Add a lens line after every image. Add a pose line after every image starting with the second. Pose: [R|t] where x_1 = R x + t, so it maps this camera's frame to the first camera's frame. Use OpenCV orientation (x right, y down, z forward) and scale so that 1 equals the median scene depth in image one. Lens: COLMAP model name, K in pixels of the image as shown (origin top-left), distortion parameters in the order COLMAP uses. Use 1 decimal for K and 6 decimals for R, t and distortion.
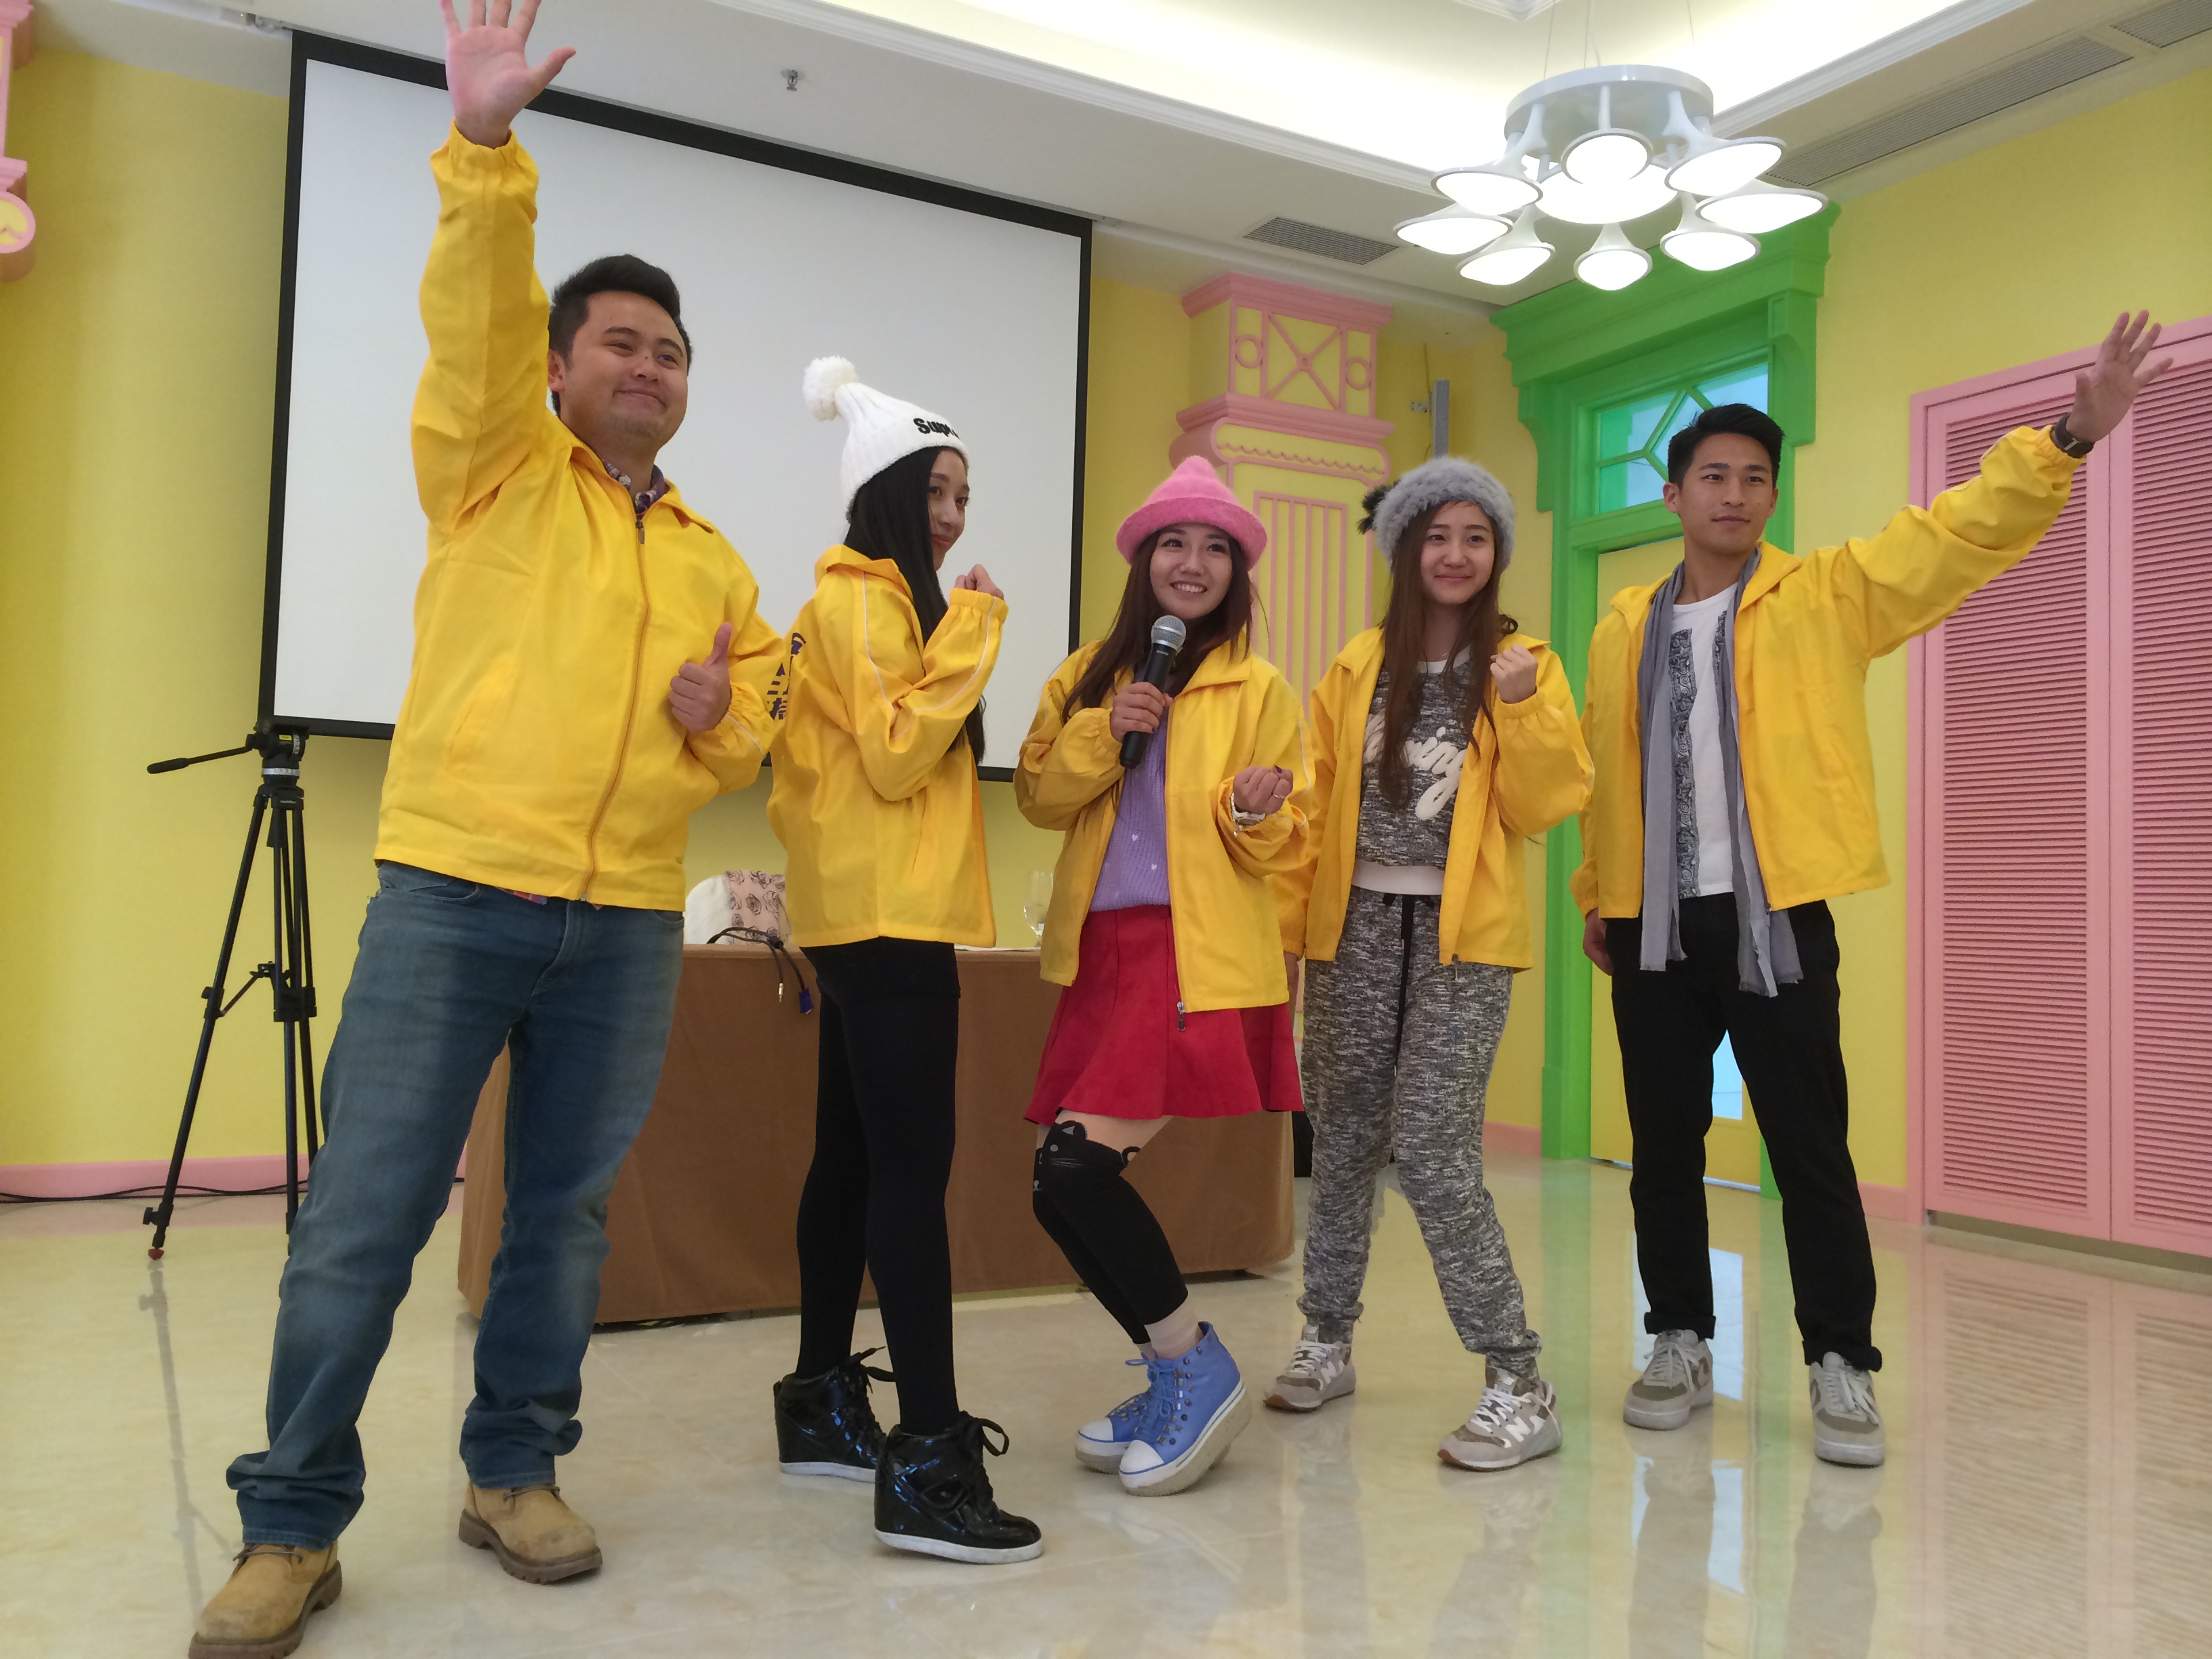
lens RADIAL K [[1870.4, 0, 1078.4], [0, 1870.4, 798.3], [0, 0, 1]] dist [0.087496, -0.111885]
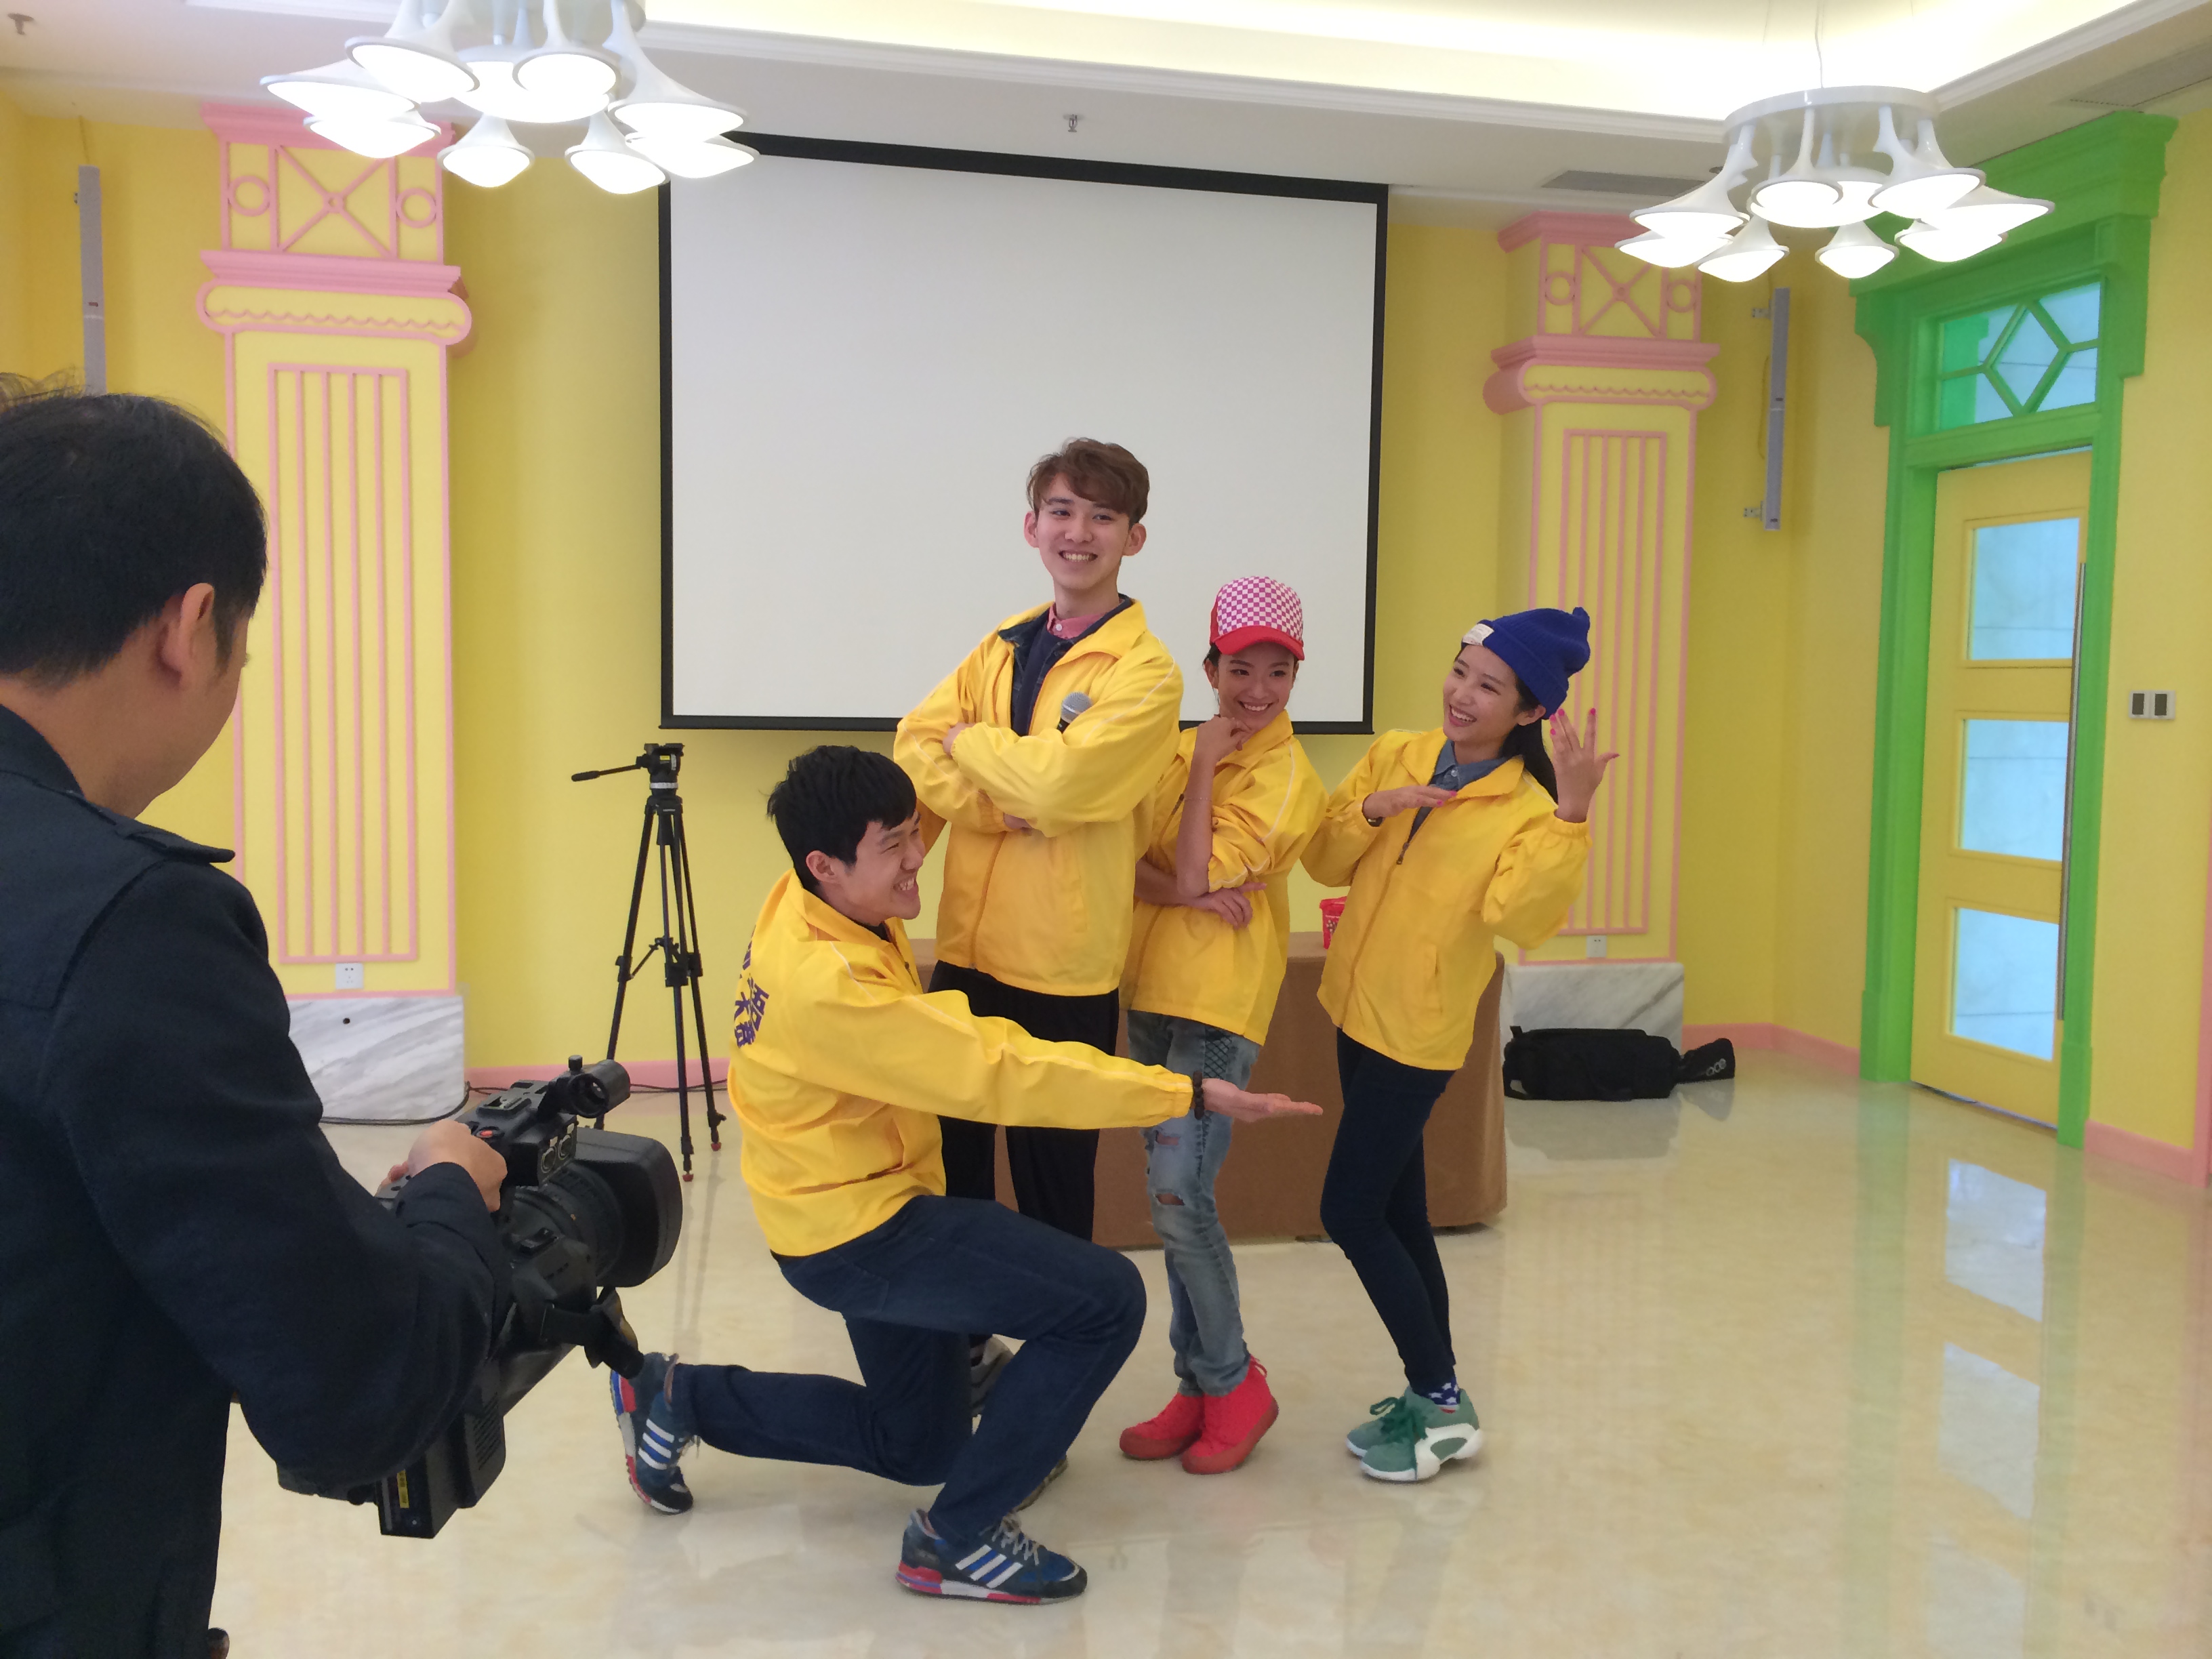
lens RADIAL K [[1870.4, 0, 1078.4], [0, 1870.4, 798.3], [0, 0, 1]] dist [0.087496, -0.111885]
pose [[0.965126, -0.000657, -0.261785, 0.114713], [0.031213, 0.993152, 0.112582, -0.094778], [0.259918, -0.116827, 0.958537, -0.077737]]
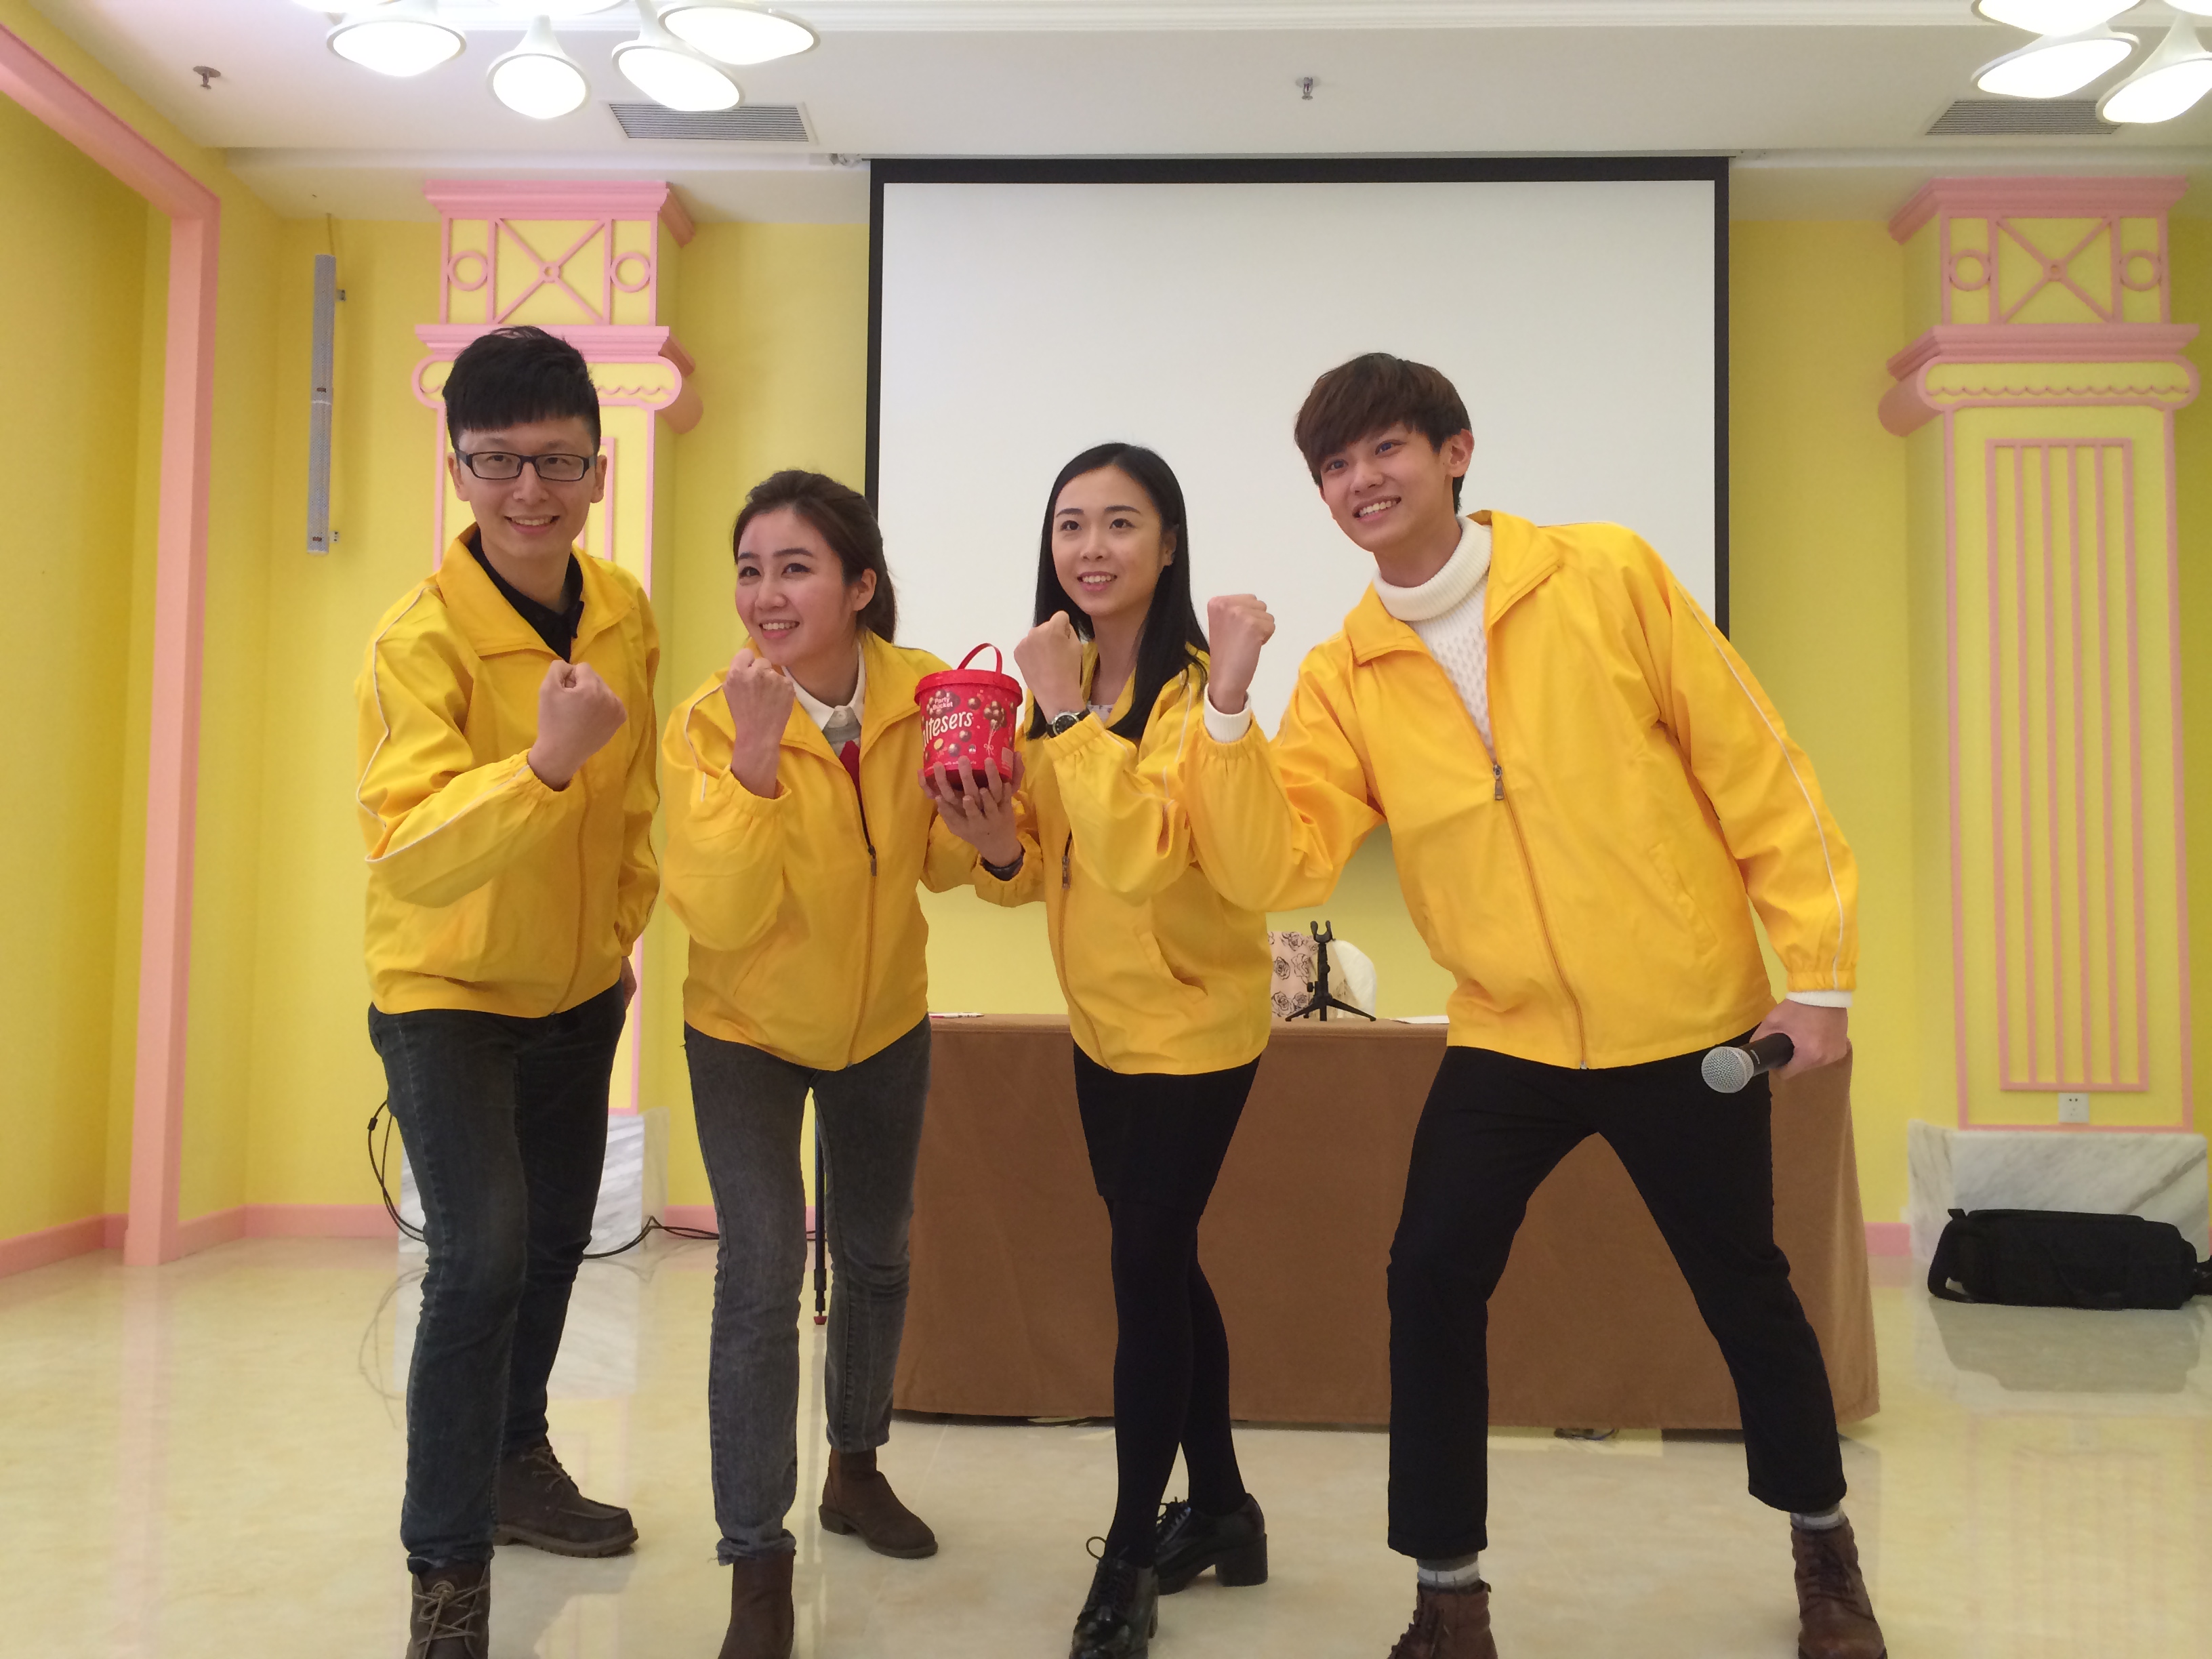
lens RADIAL K [[1870.4, 0, 1078.4], [0, 1870.4, 798.3], [0, 0, 1]] dist [0.087496, -0.111885]
pose [[0.866004, -0.056890, -0.496791, 0.163822], [0.046021, 0.998358, -0.034105, -0.000643], [0.497915, 0.006672, 0.867200, 0.109207]]
